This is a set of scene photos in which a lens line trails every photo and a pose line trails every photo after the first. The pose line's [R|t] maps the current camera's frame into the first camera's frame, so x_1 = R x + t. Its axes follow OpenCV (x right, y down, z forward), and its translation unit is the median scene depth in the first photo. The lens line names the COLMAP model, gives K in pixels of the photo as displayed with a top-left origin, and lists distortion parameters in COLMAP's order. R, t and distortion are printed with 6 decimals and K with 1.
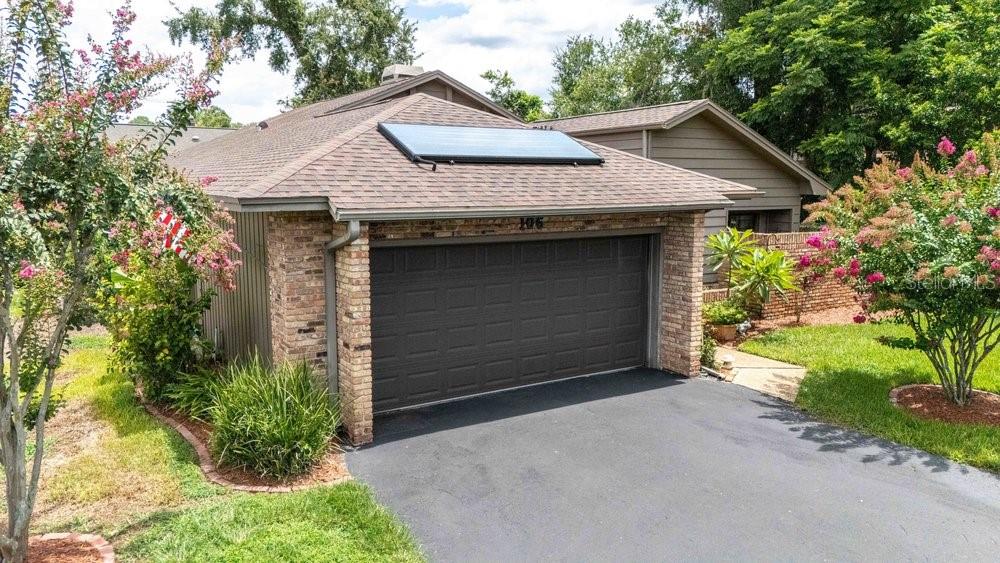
lens RADIAL K [[741.1, 0, 511.8], [0, 741.1, 276.4], [0, 0, 1]] dist [0.004490, -0.007843]
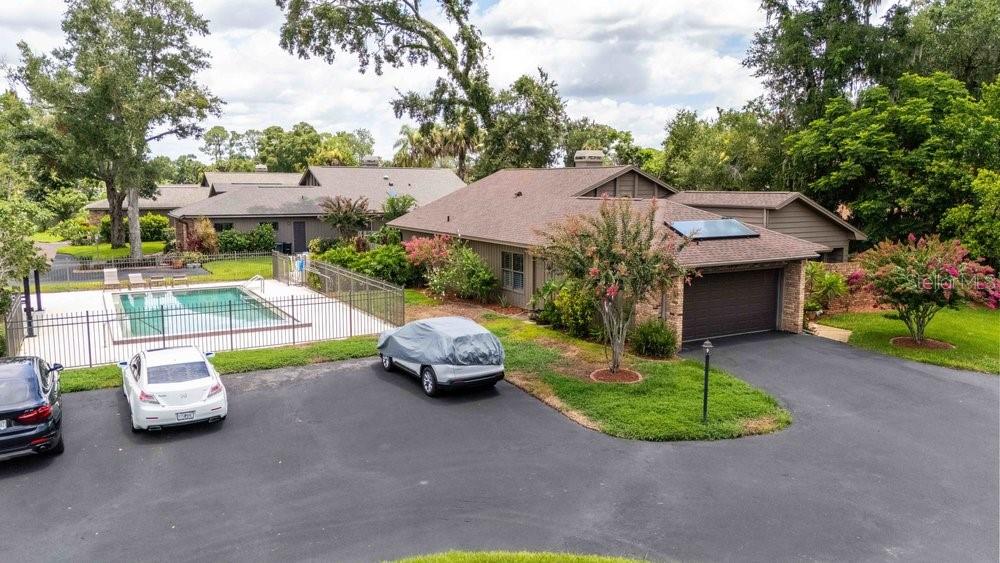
lens RADIAL K [[741.1, 0, 511.8], [0, 741.1, 276.4], [0, 0, 1]] dist [0.004490, -0.007843]
pose [[0.998828, 0.005975, -0.048024, -0.477067], [-0.006045, 0.999981, -0.001306, -0.024236], [0.048015, 0.001595, 0.998845, -1.173425]]
